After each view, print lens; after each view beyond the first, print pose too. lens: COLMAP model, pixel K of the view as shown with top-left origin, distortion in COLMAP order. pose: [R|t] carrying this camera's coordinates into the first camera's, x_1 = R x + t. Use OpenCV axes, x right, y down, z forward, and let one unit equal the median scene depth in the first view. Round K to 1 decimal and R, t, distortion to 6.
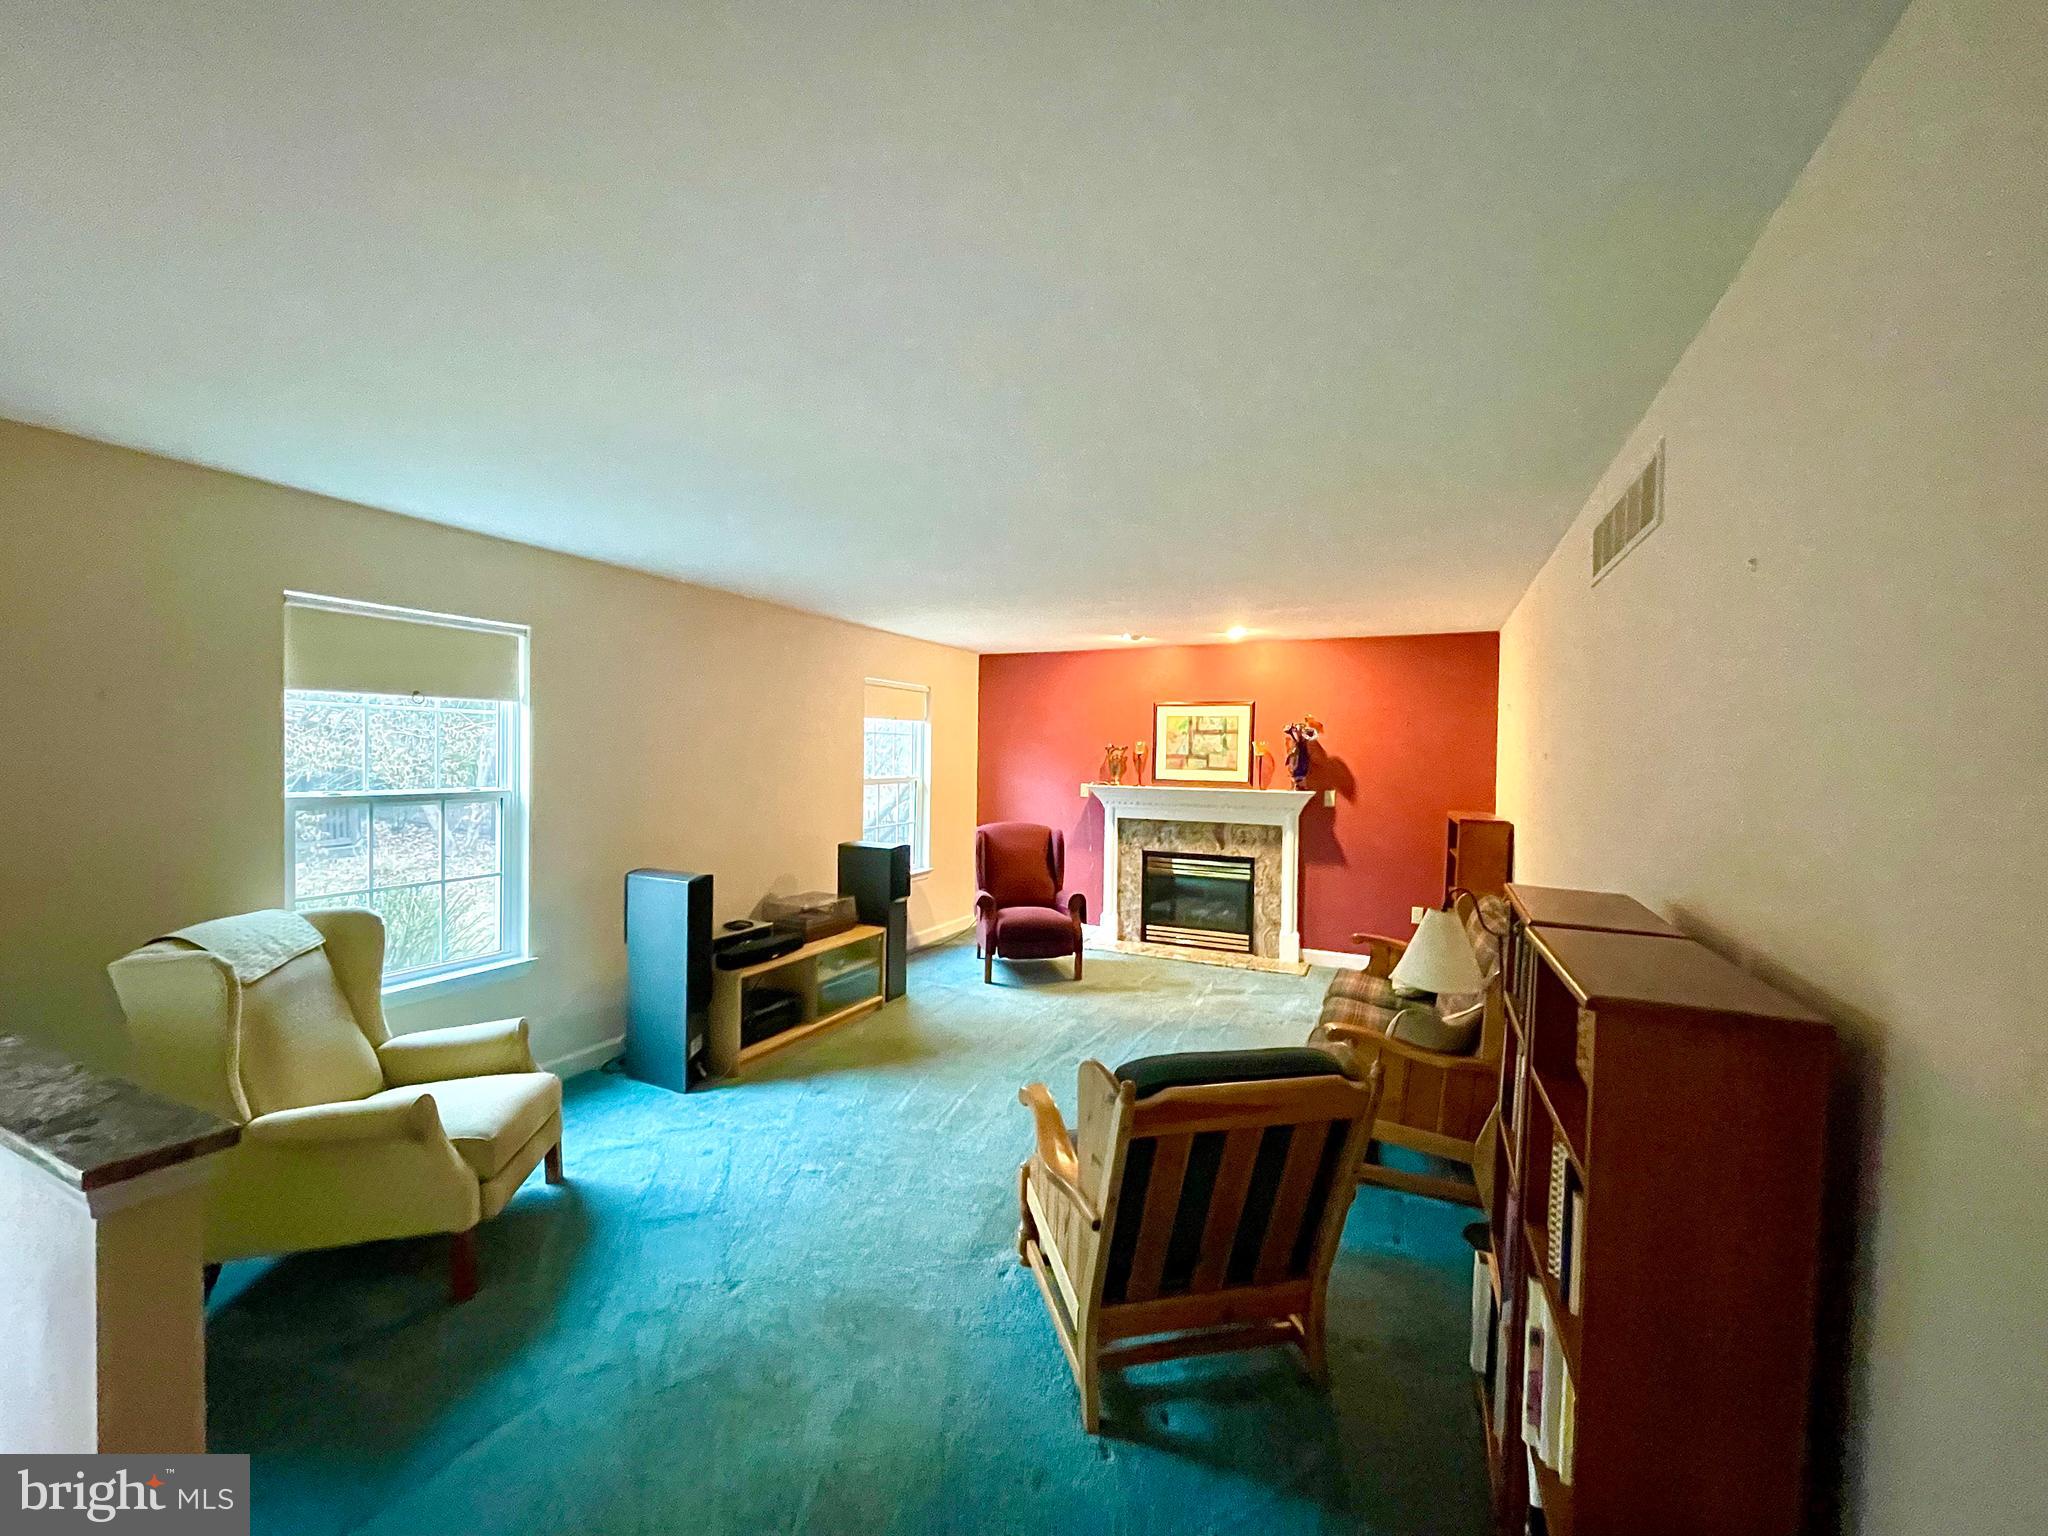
lens RADIAL K [[827.1, 0, 1021.6], [0, 827.1, 780.9], [0, 0, 1]] dist [0.011249, -0.000173]
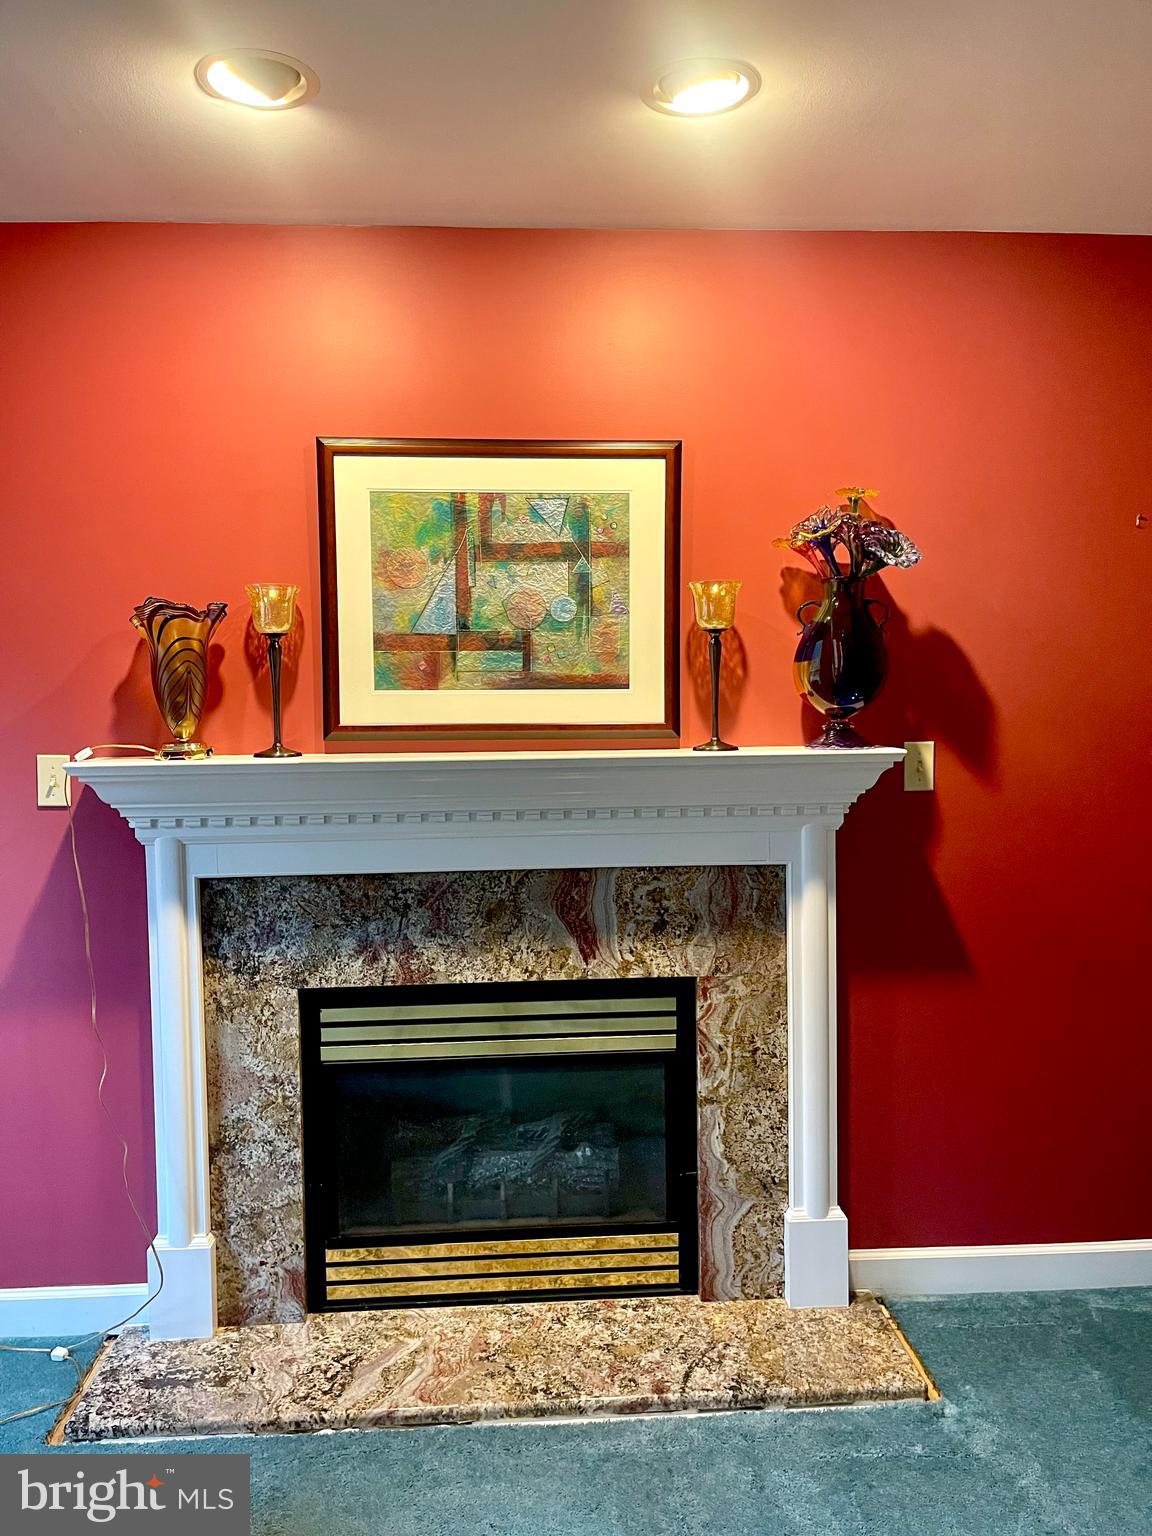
lens RADIAL K [[1121.7, 0, 574.3], [0, 1121.7, 784.9], [0, 0, 1]] dist [0.024128, -0.000778]
pose [[0.875597, -0.056718, 0.479700, 0.052759], [0.041546, 0.998245, 0.042195, 0.004852], [-0.481252, -0.017016, 0.876417, 0.653426]]
